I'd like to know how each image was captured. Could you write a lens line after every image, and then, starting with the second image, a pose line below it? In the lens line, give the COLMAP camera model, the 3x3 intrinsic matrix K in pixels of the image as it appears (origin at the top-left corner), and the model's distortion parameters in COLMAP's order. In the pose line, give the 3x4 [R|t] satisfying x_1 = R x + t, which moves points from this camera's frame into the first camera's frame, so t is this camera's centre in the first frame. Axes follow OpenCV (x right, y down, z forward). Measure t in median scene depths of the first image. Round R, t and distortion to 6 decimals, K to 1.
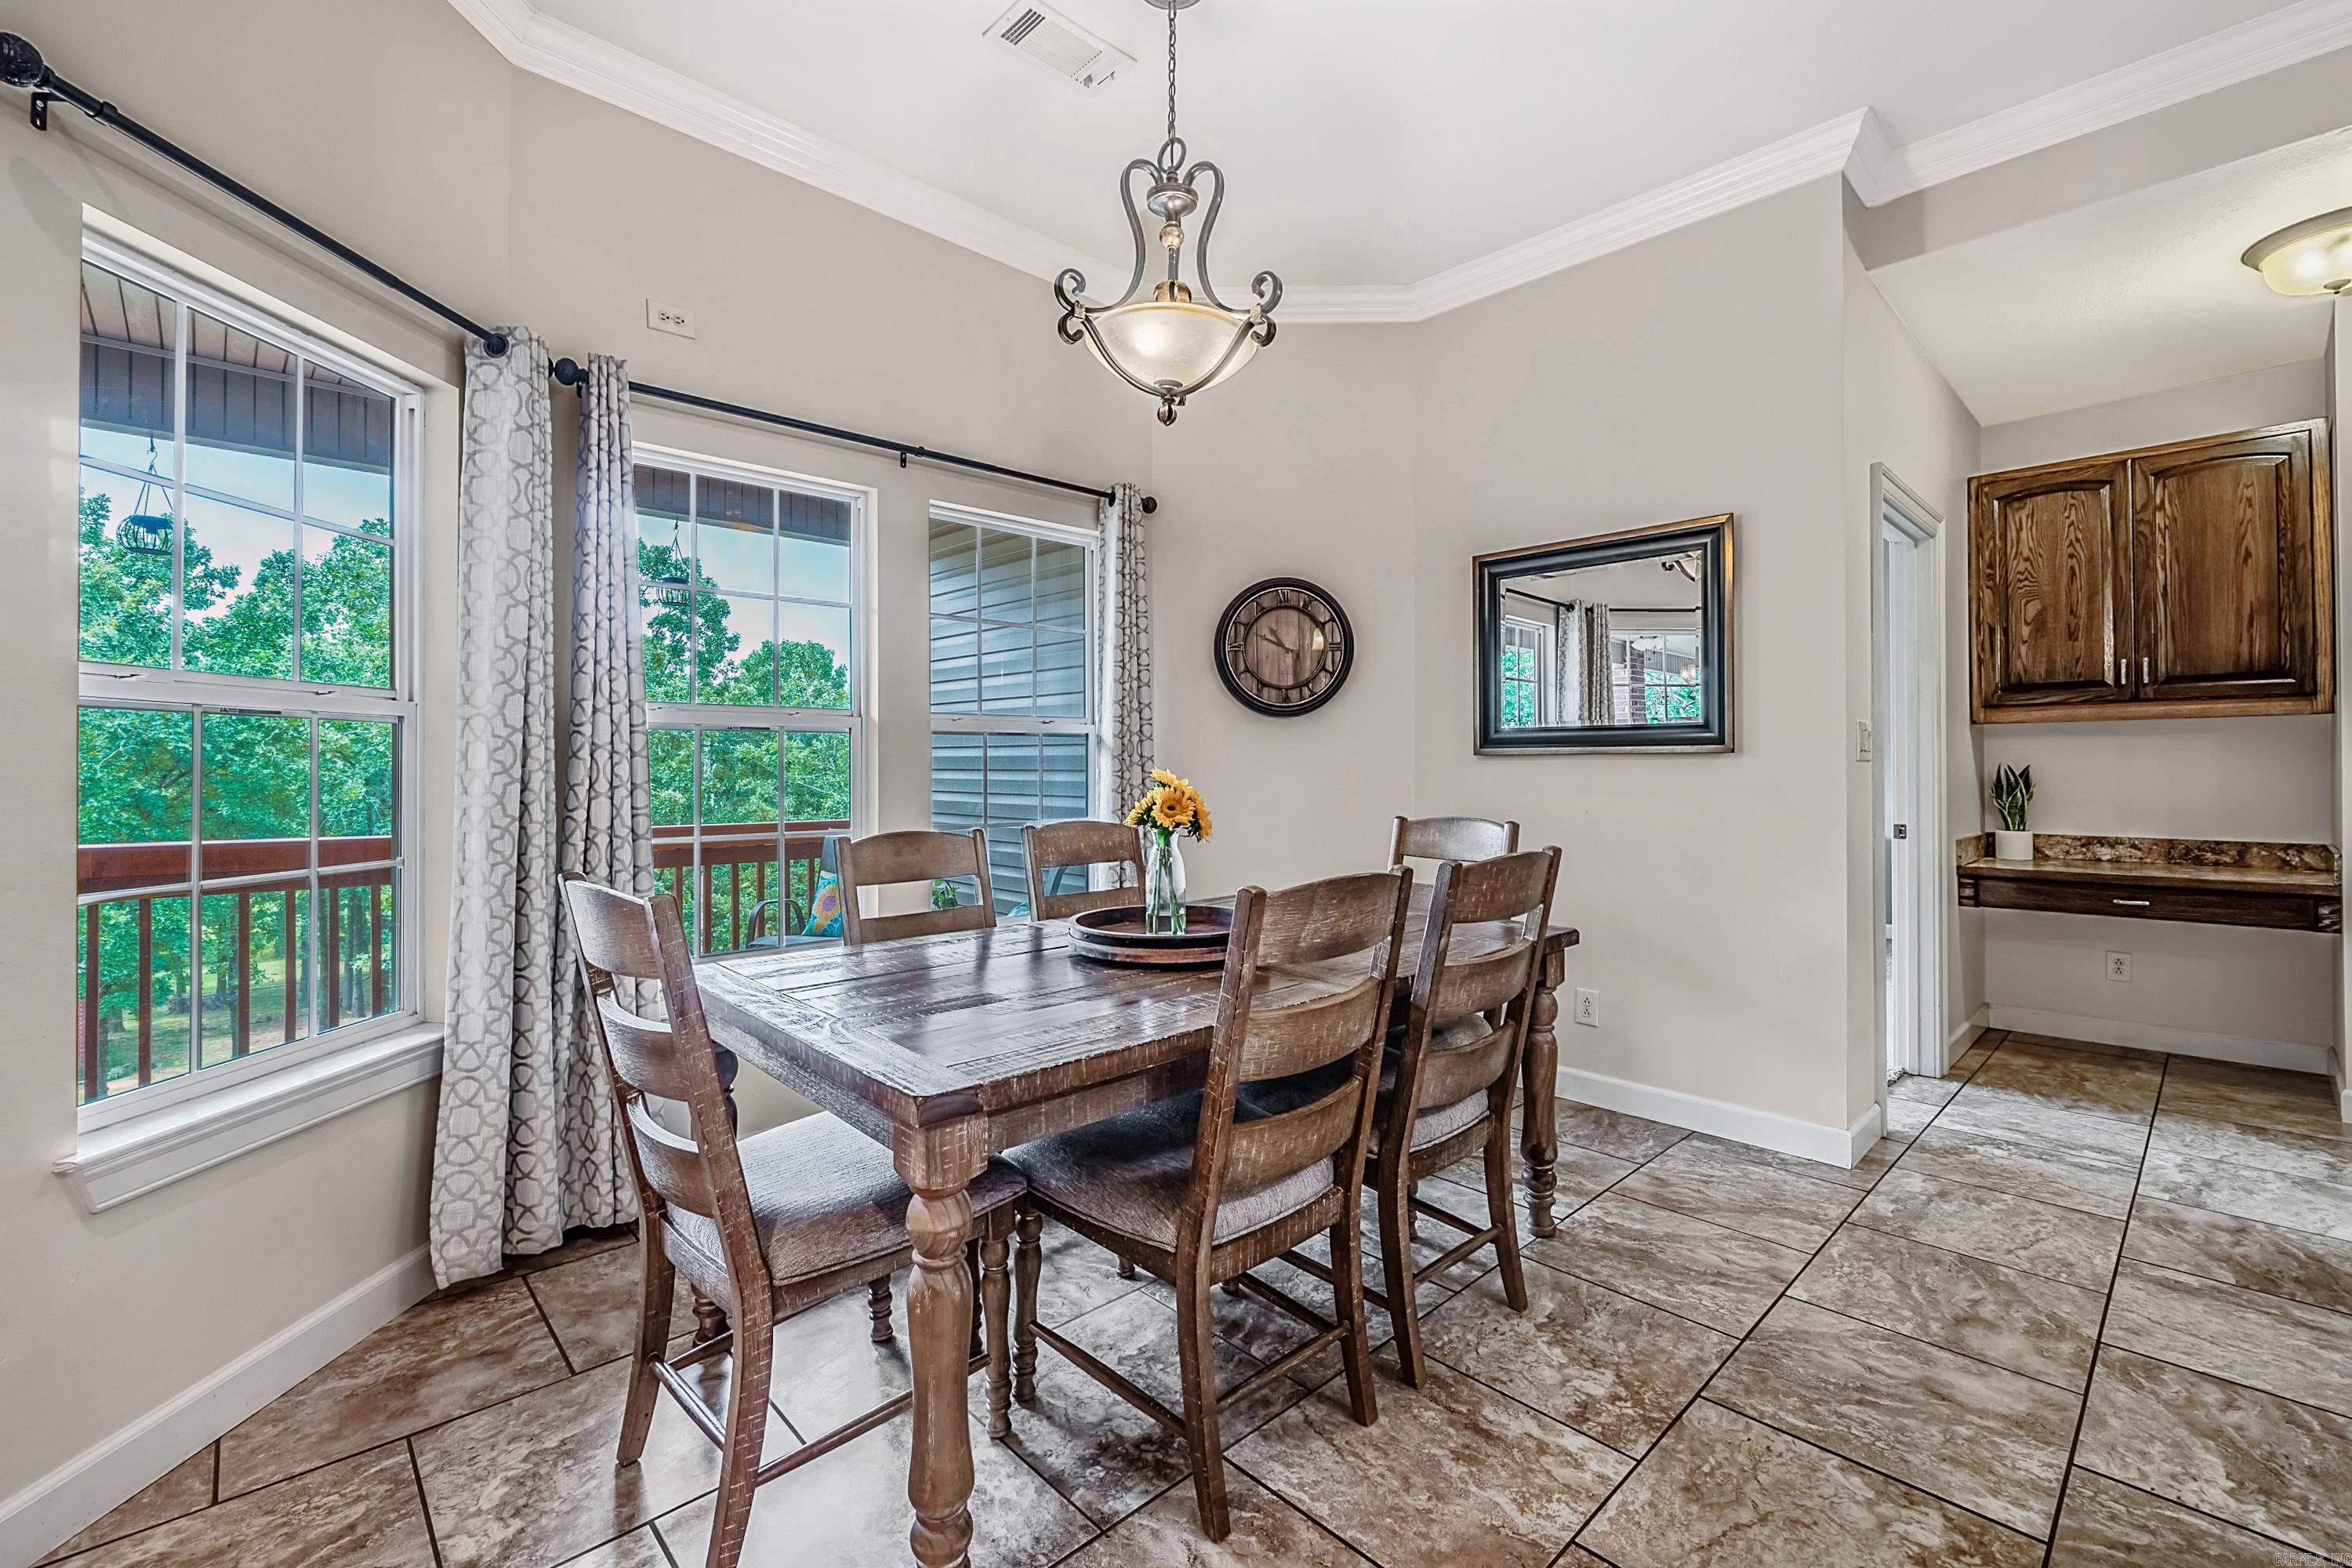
lens RADIAL K [[1004.0, 0, 1182.9], [0, 1004.0, 758.6], [0, 0, 1]] dist [-0.003574, -0.000566]
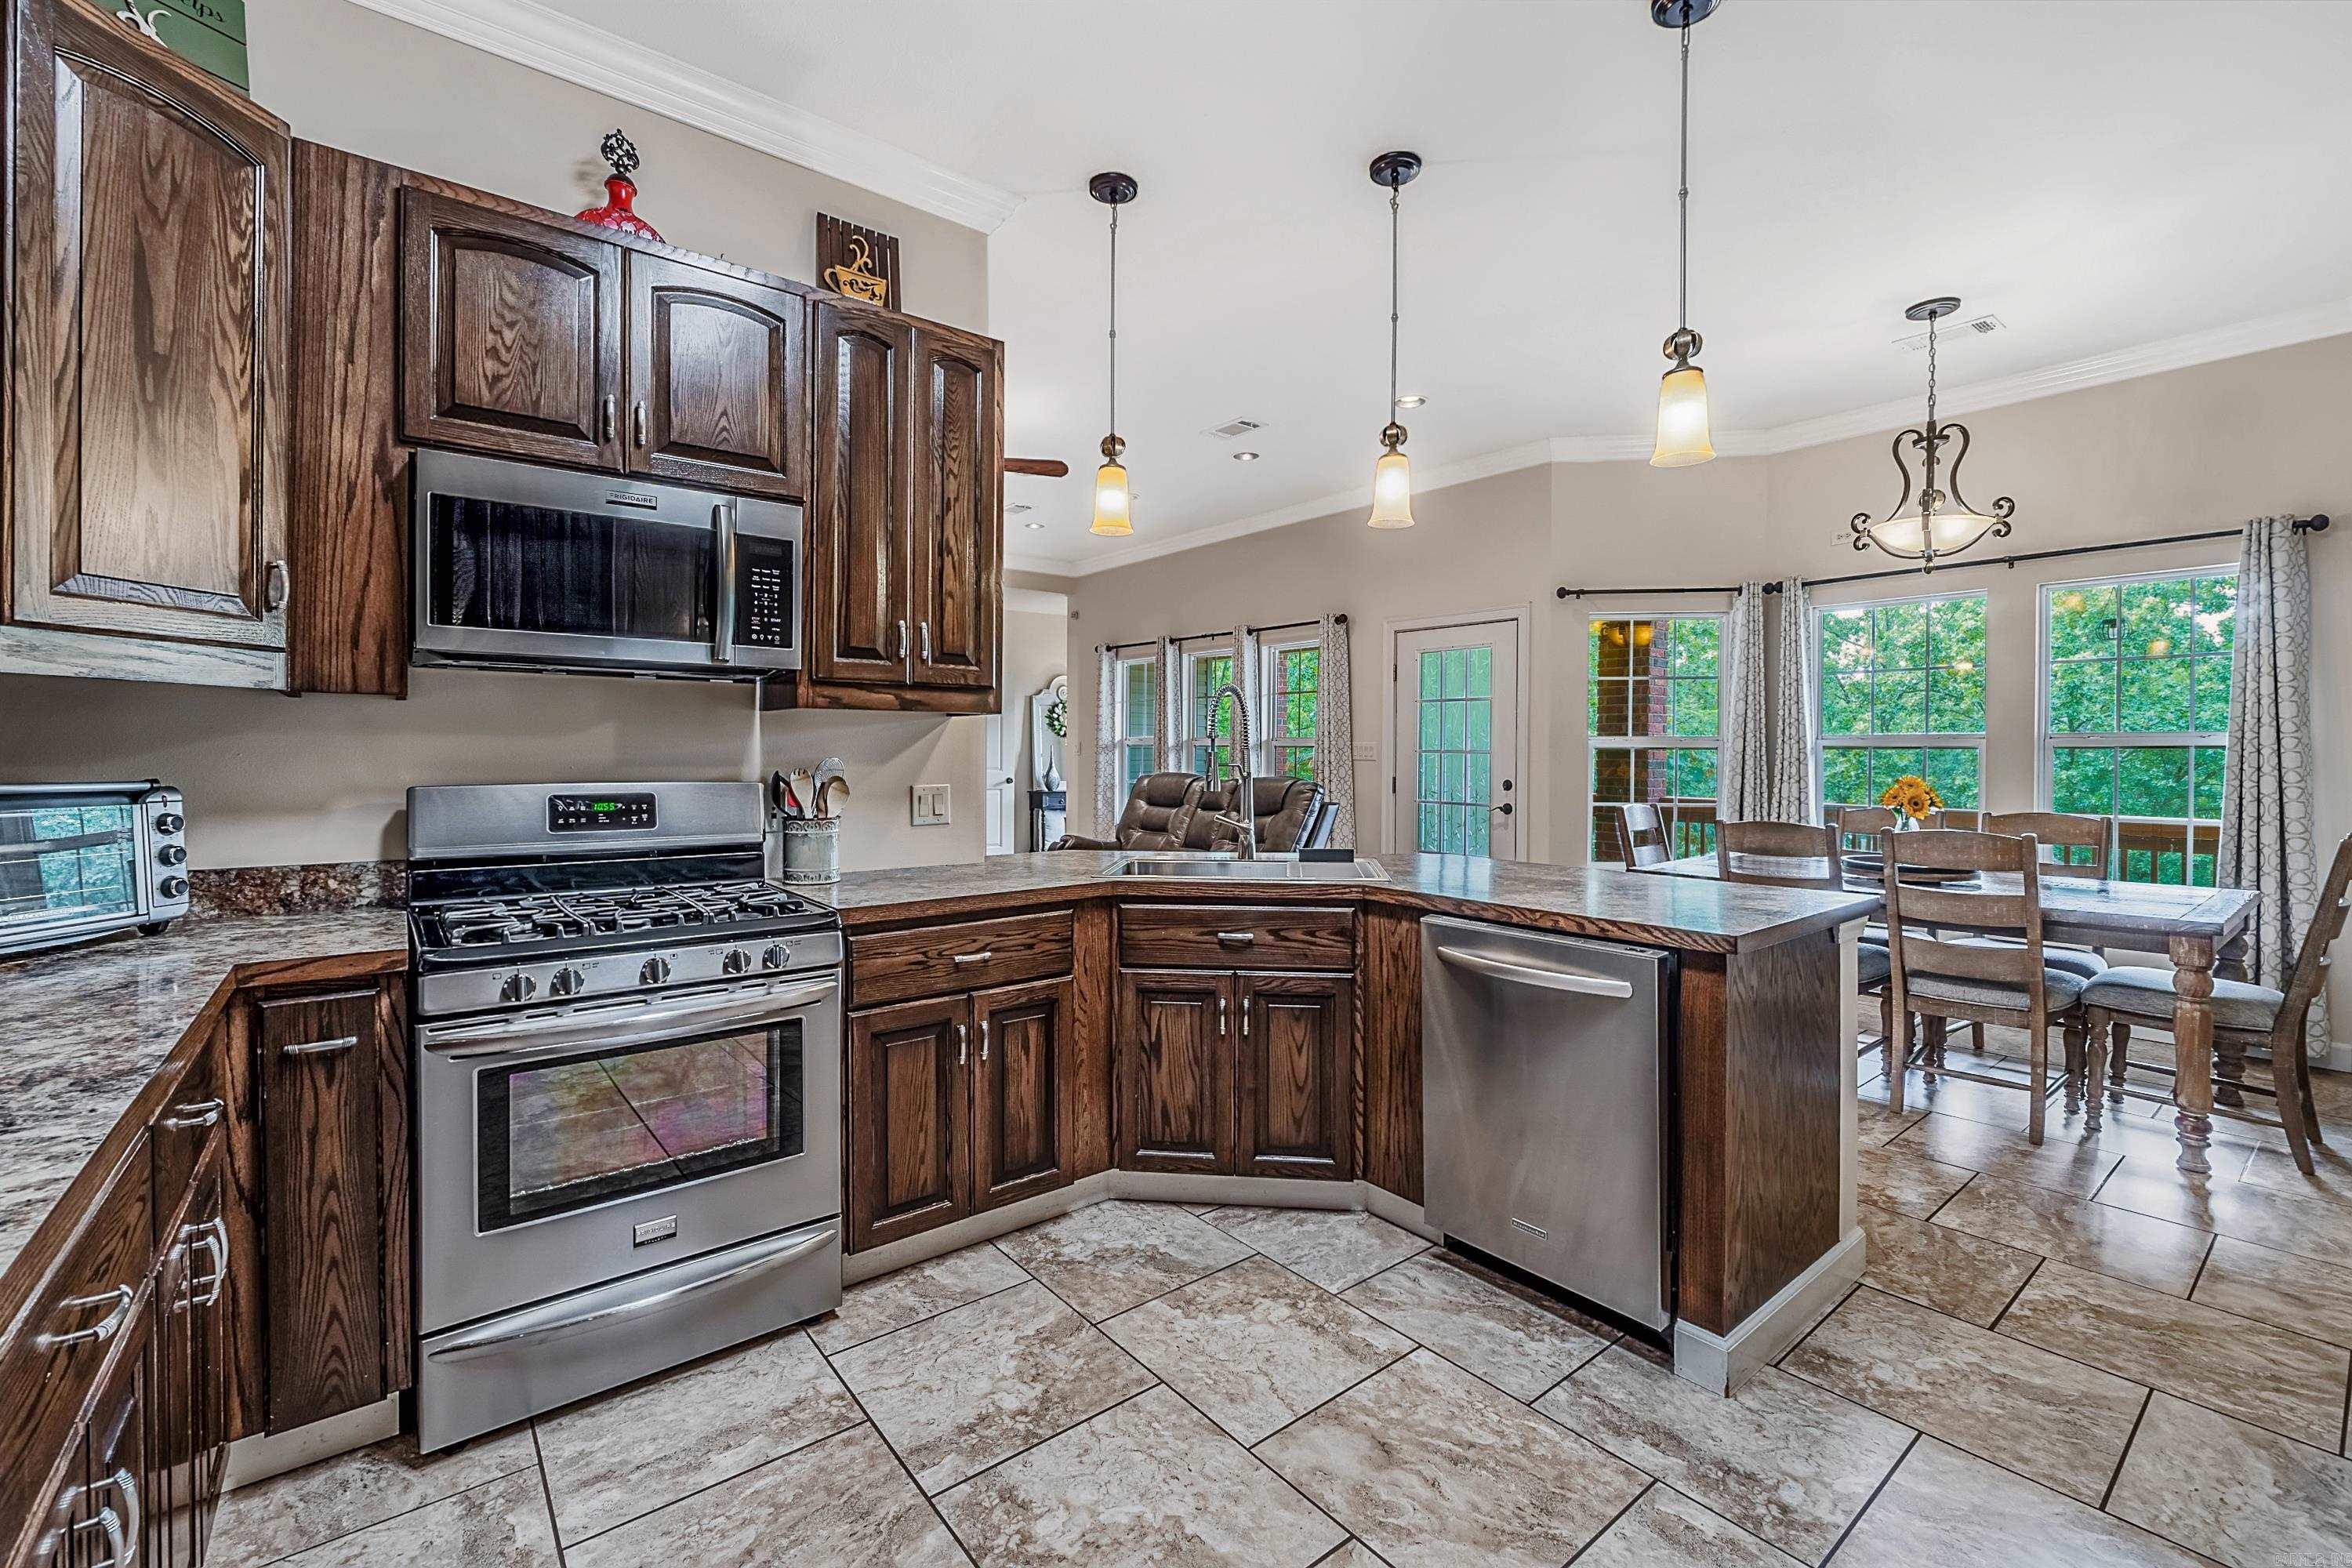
lens RADIAL K [[984.3, 0, 1179.2], [0, 984.3, 757.8], [0, 0, 1]] dist [-0.013655, -0.000230]
pose [[-0.093744, 0.011412, -0.995531, 1.290773], [0.003048, 0.999933, 0.011175, -0.032568], [0.995592, -0.001987, -0.093772, -0.081057]]
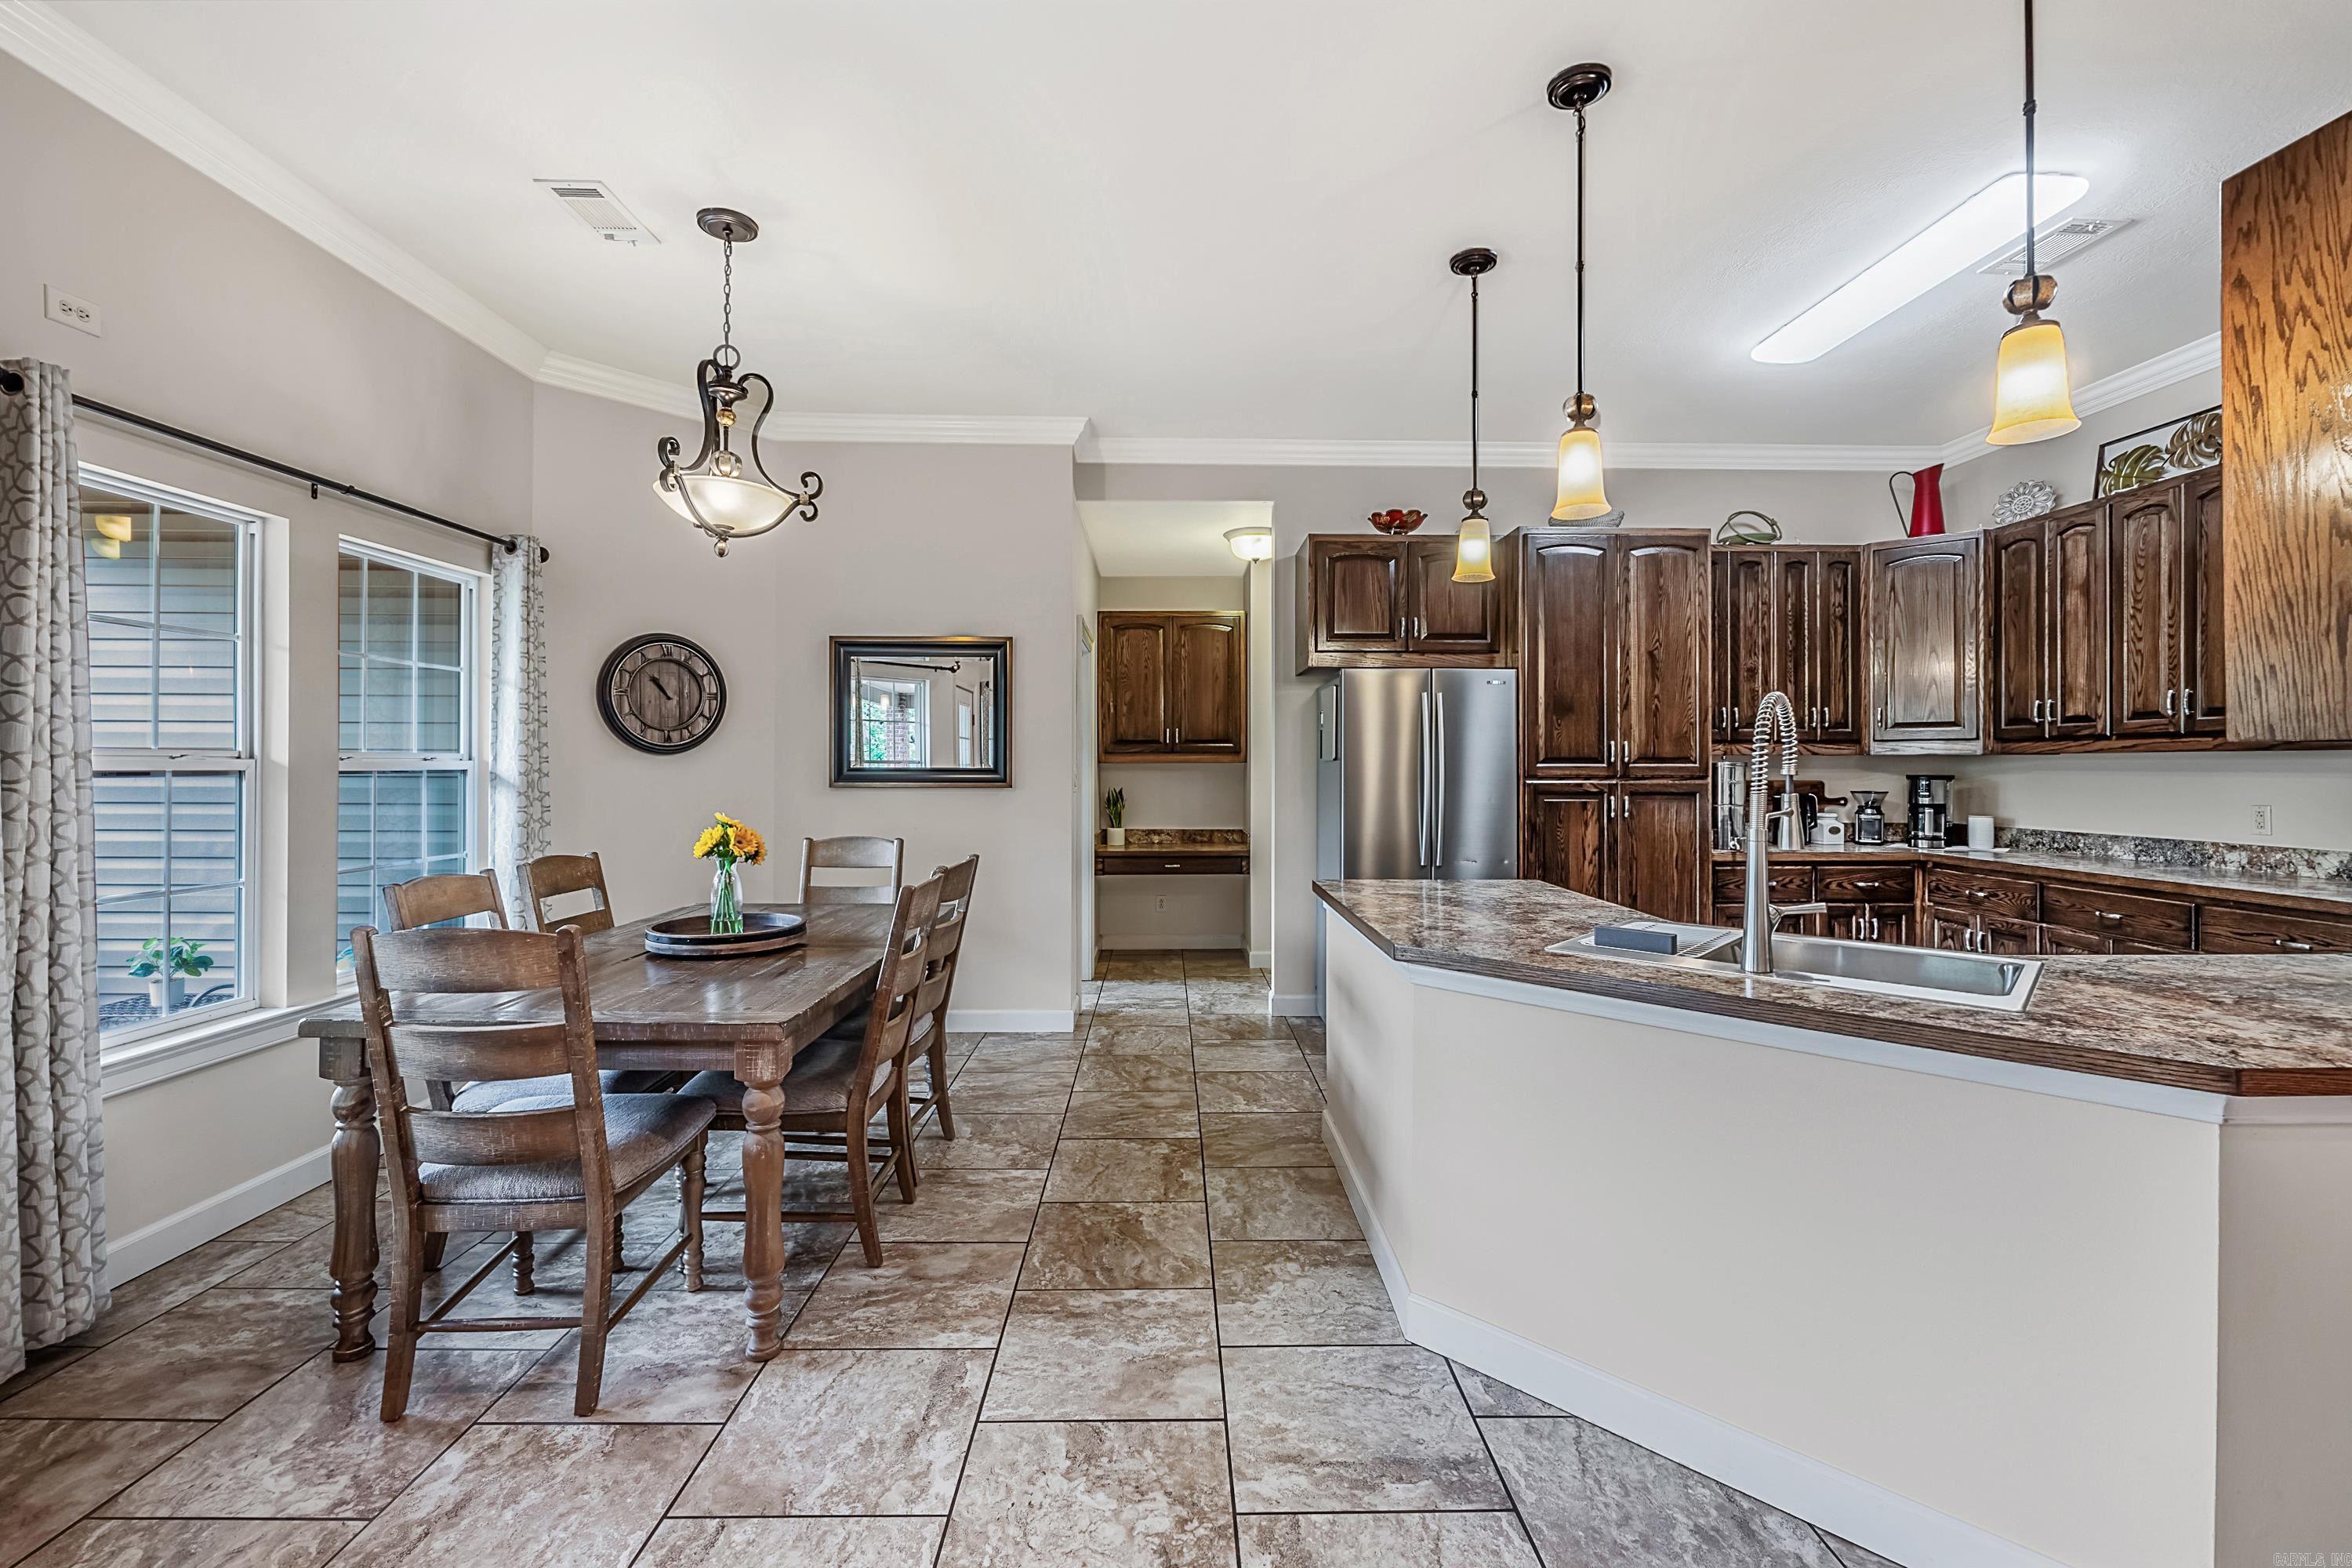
lens RADIAL K [[1008.3, 0, 1172.8], [0, 1008.3, 756.9], [0, 0, 1]] dist [0.010150, 0.000215]
pose [[0.680242, 0.011294, 0.732900, -0.441104], [-0.008483, 0.999936, -0.007535, -0.044288], [-0.732938, -0.001091, 0.680294, -0.270085]]
